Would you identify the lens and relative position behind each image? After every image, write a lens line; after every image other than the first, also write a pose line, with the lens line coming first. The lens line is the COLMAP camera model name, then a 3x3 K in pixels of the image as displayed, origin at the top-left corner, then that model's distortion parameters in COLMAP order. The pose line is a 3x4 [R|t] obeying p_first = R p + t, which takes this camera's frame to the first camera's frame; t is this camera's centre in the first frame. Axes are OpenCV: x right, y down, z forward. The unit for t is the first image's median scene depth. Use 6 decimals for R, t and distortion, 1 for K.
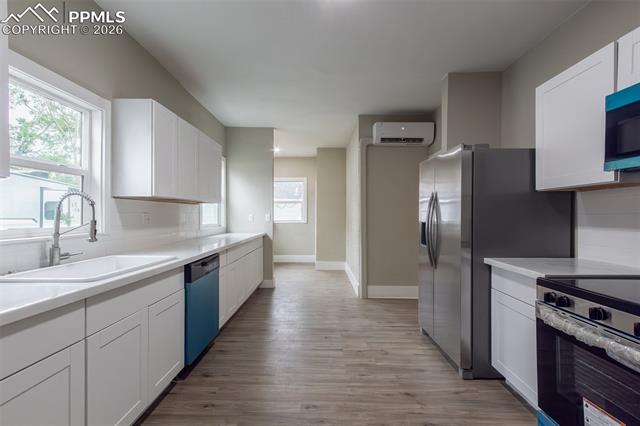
lens RADIAL K [[298.8, 0, 318.0], [0, 298.8, 216.3], [0, 0, 1]] dist [0.002607, 0.000710]
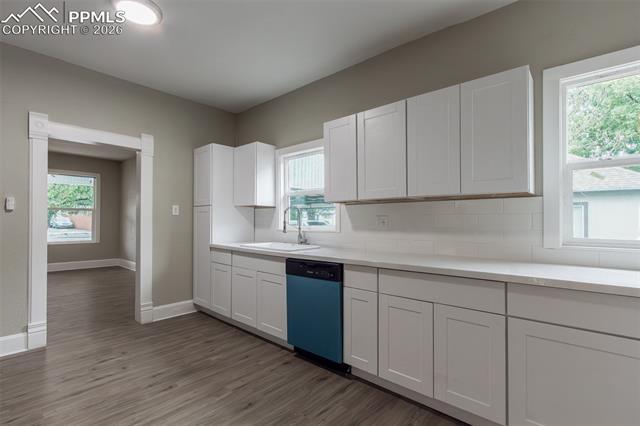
lens RADIAL K [[298.8, 0, 318.0], [0, 298.8, 216.3], [0, 0, 1]] dist [0.002607, 0.000710]
pose [[-0.646304, -0.008342, -0.763034, 0.339418], [-0.002105, 0.999956, -0.009149, 0.000418], [0.763077, -0.004307, -0.646293, 1.545976]]
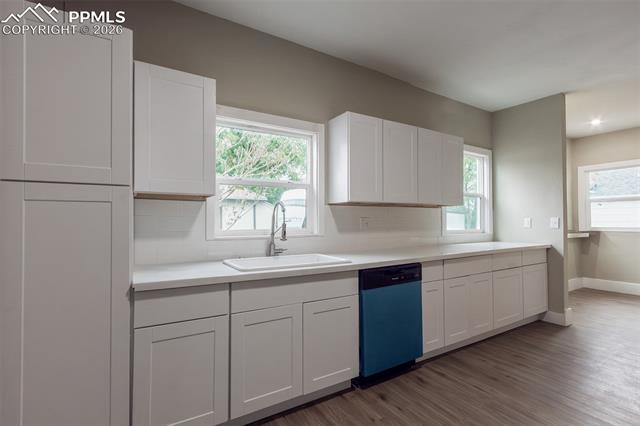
lens RADIAL K [[298.8, 0, 318.0], [0, 298.8, 216.3], [0, 0, 1]] dist [0.002607, 0.000710]
pose [[0.533370, -0.015855, -0.845733, 0.250070], [0.000585, 0.999831, -0.018375, 0.003943], [0.845882, 0.009306, 0.533289, 0.300506]]
